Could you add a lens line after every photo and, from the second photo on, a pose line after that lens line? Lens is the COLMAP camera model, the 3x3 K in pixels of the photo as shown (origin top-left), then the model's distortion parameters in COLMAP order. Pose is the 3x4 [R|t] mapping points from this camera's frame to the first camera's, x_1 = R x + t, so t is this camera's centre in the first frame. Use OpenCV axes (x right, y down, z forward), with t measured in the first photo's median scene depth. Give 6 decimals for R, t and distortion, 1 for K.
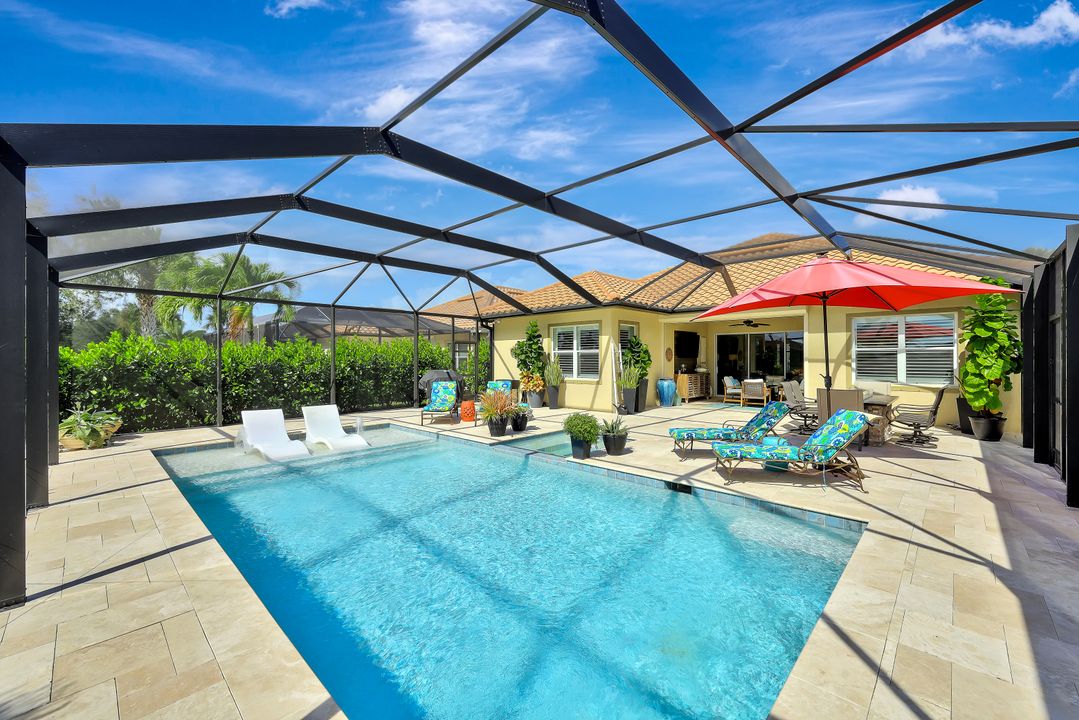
lens RADIAL K [[453.2, 0, 539.8], [0, 453.2, 362.2], [0, 0, 1]] dist [0.000144, -0.000292]
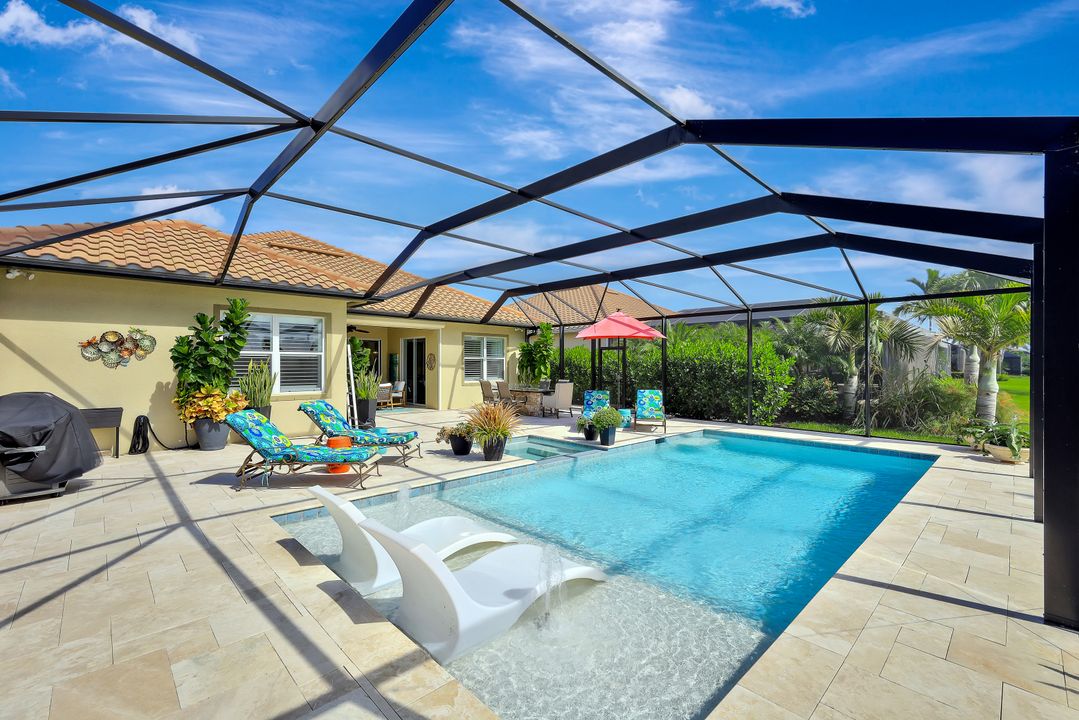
lens RADIAL K [[453.2, 0, 539.8], [0, 453.2, 362.2], [0, 0, 1]] dist [0.000144, -0.000292]
pose [[0.084302, 0.002346, 0.996437, -0.752868], [0.008050, 0.999963, -0.003035, -0.008219], [-0.996408, 0.008277, 0.084280, 0.687566]]
